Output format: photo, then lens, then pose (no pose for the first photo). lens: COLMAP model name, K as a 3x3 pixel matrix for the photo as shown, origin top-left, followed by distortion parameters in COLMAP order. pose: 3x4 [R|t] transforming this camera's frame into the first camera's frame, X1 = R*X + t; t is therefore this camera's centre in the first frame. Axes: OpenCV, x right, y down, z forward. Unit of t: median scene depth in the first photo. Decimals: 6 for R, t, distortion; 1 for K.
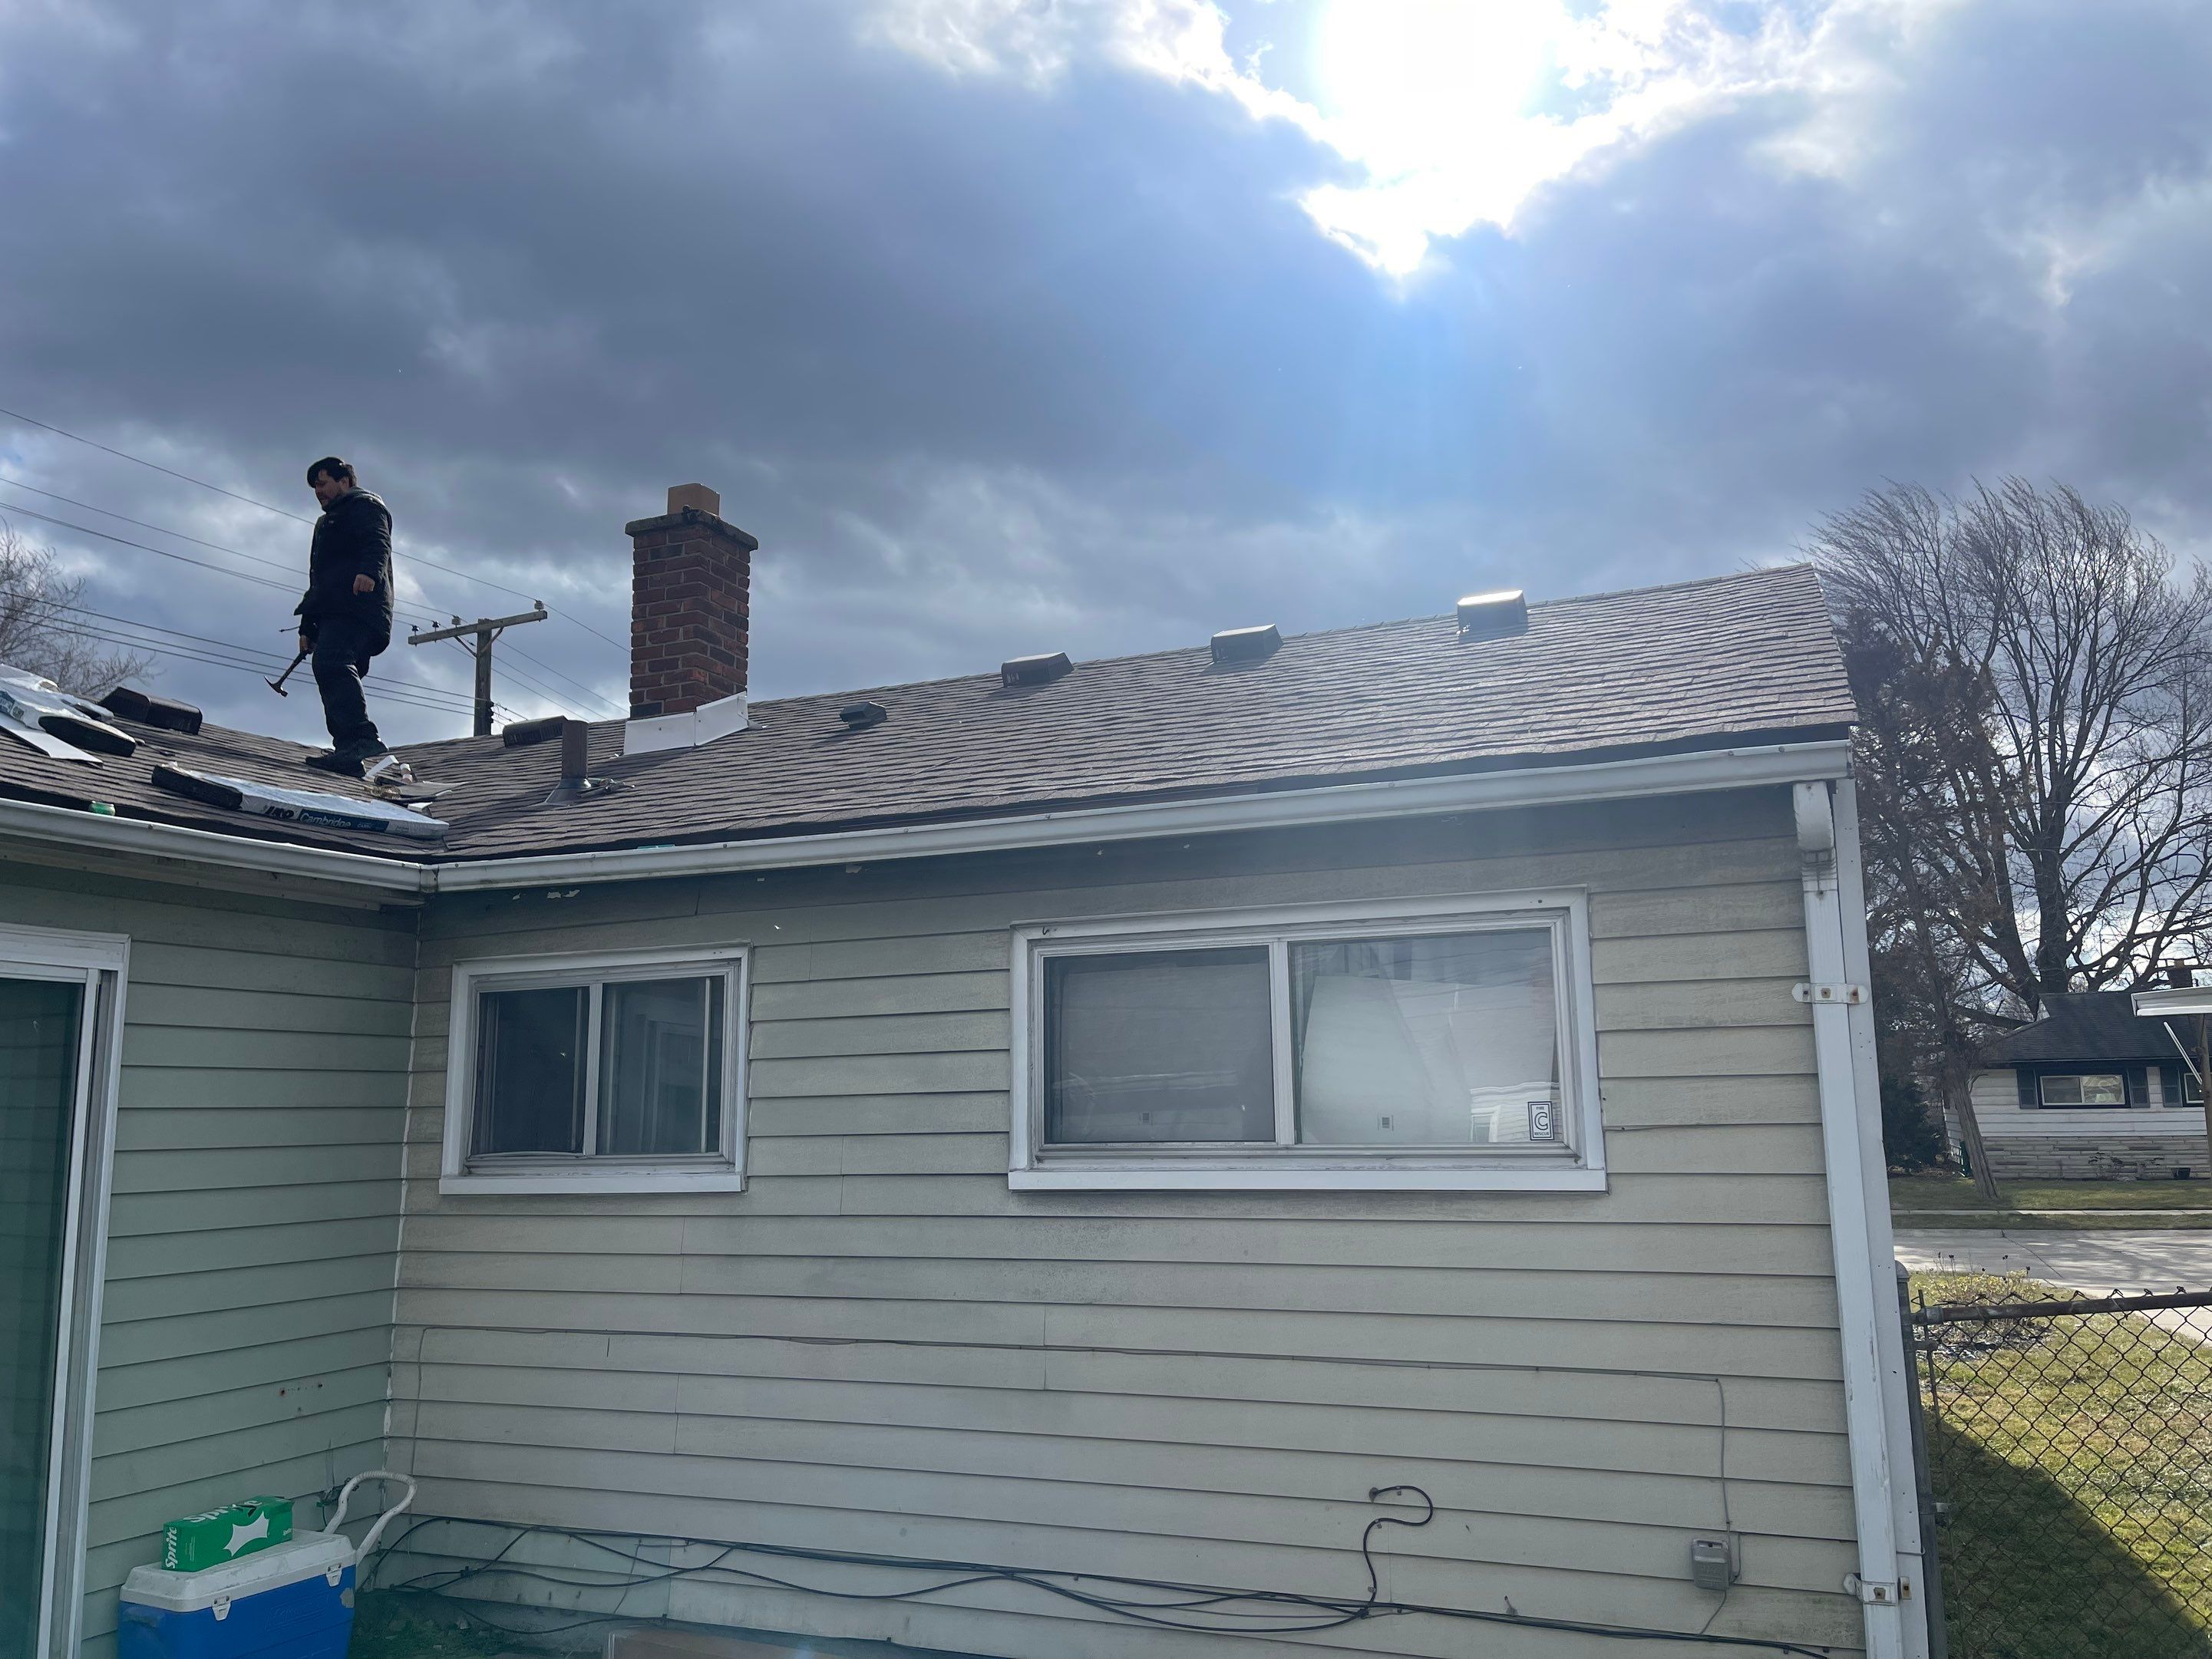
lens RADIAL K [[1685.6, 0, 1106.0], [0, 1685.6, 829.5], [0, 0, 1]] dist [0.085714, -0.083281]
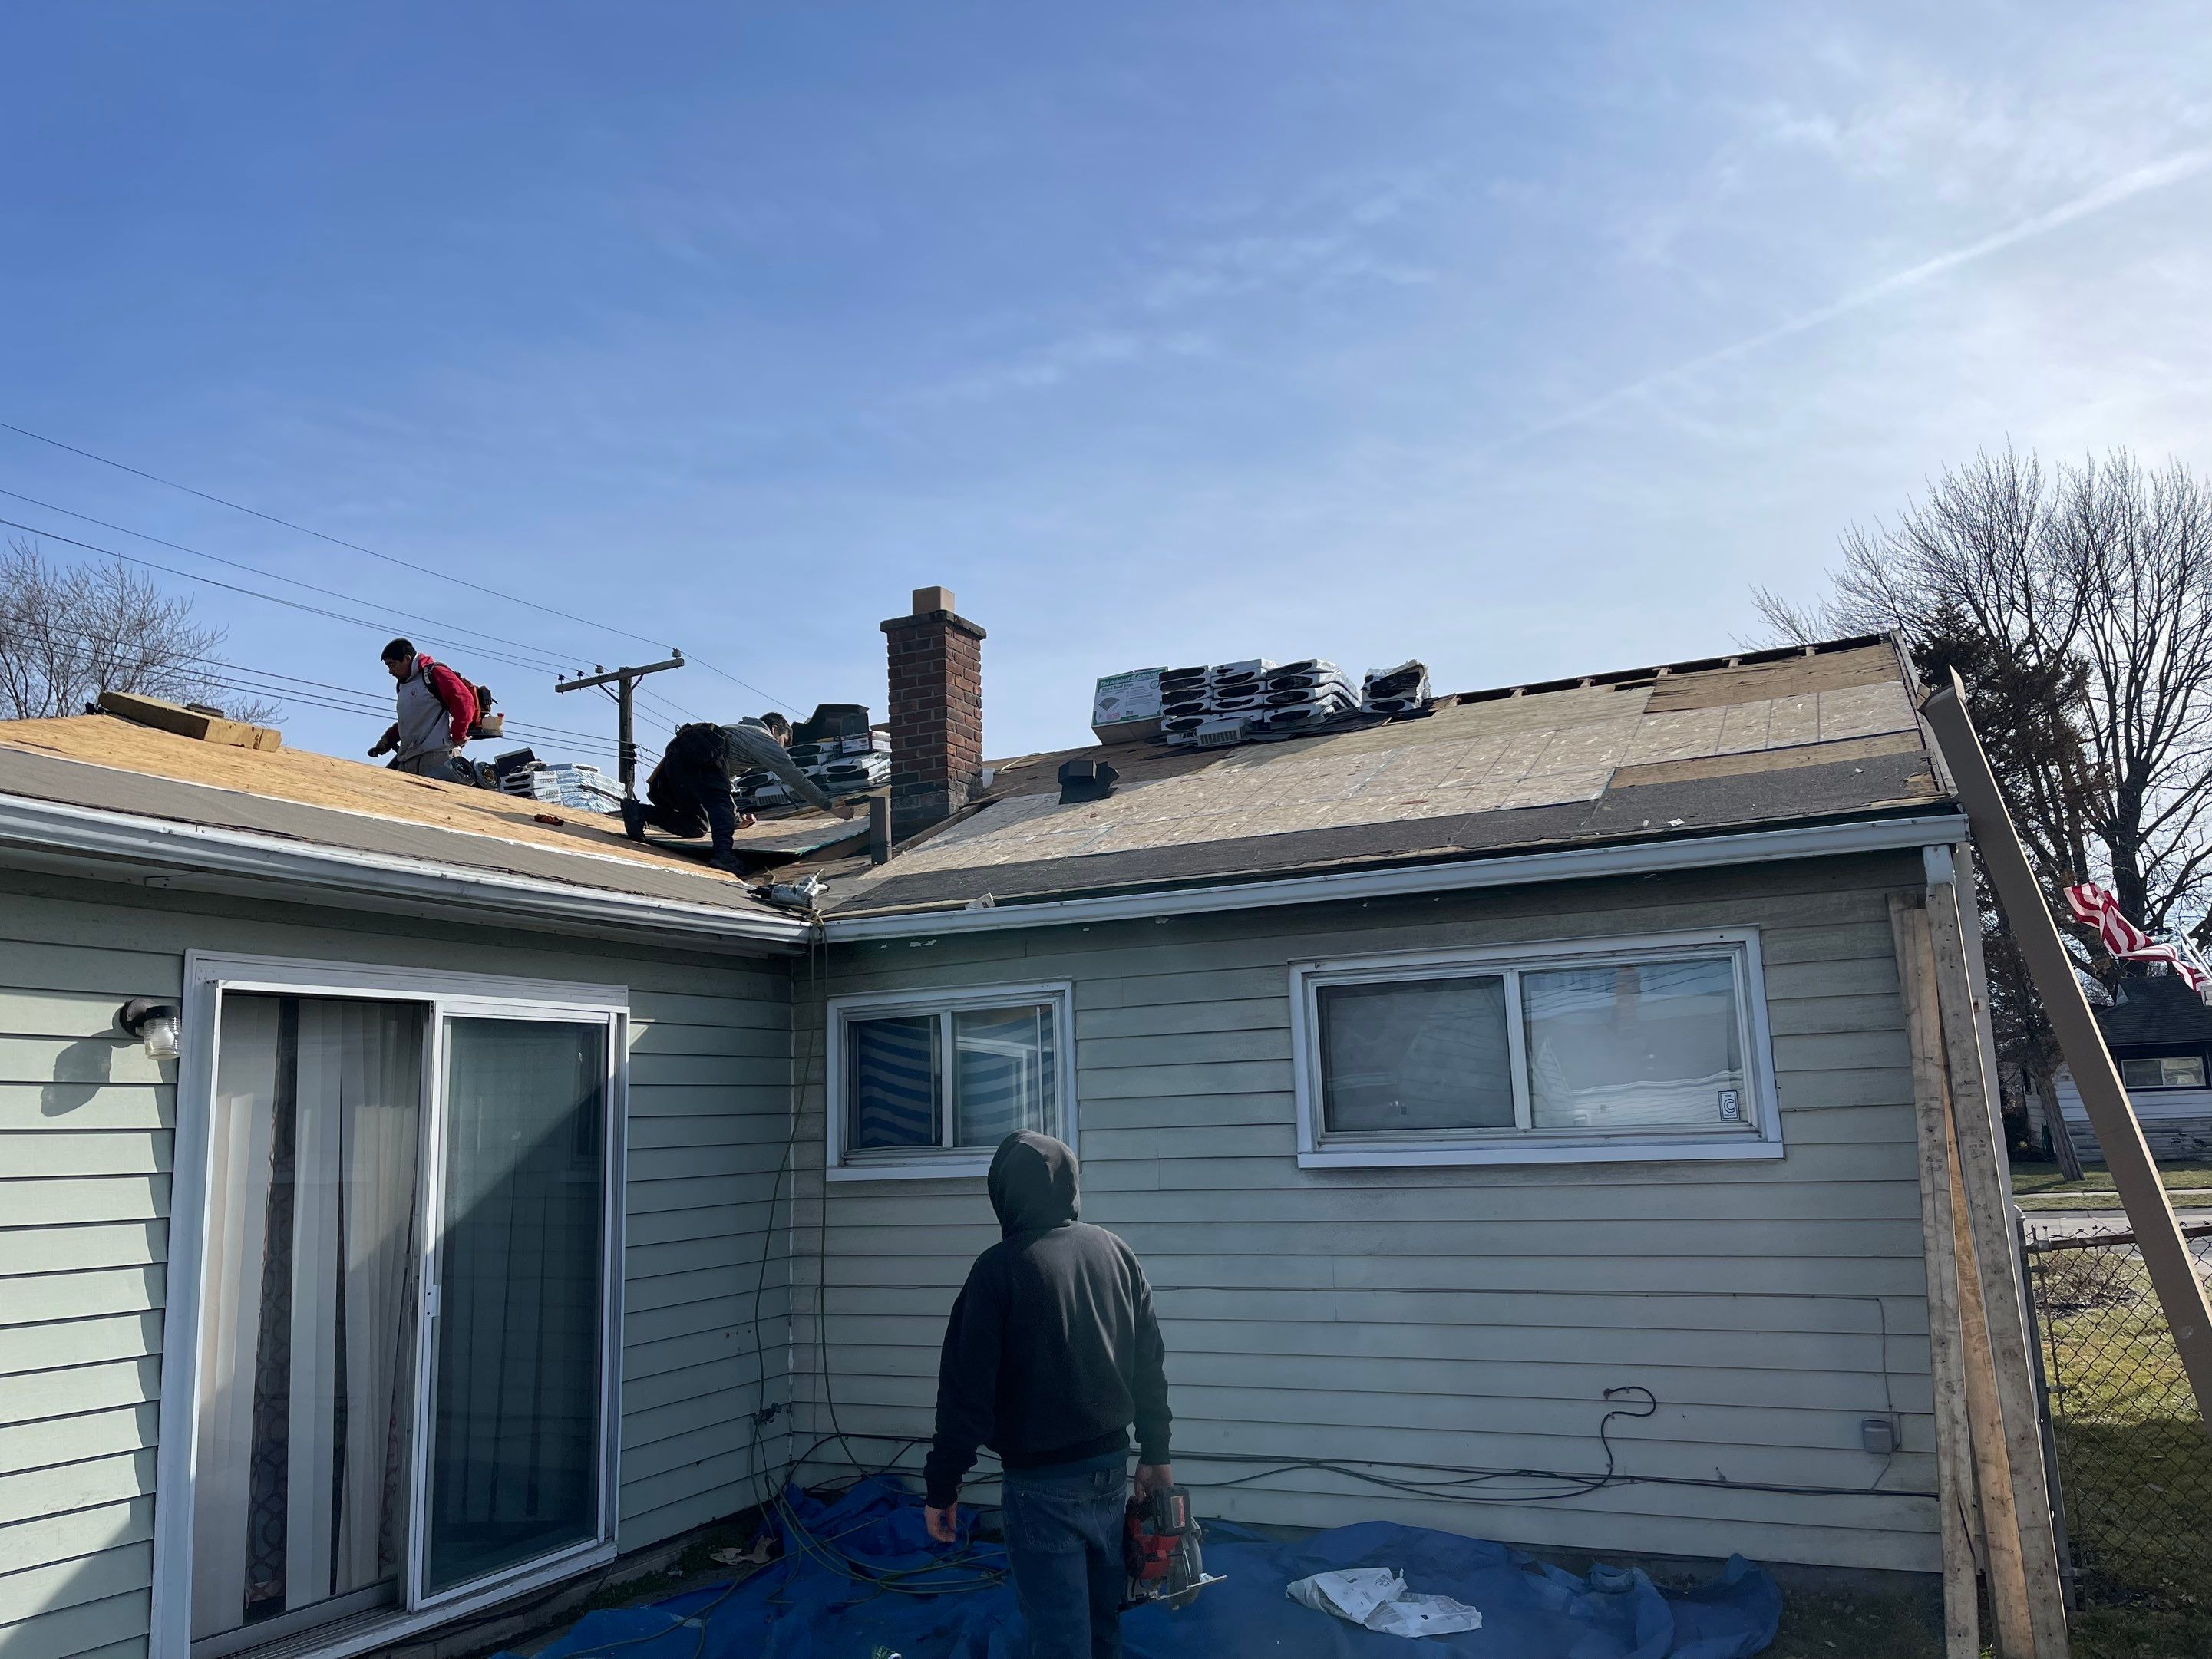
lens RADIAL K [[1645.1, 0, 1106.0], [0, 1645.1, 829.5], [0, 0, 1]] dist [0.087305, -0.084643]
pose [[0.998618, -0.029137, -0.043749, -0.136475], [0.028871, 0.999561, -0.006708, -0.039032], [0.043925, 0.005436, 0.999020, -0.255831]]
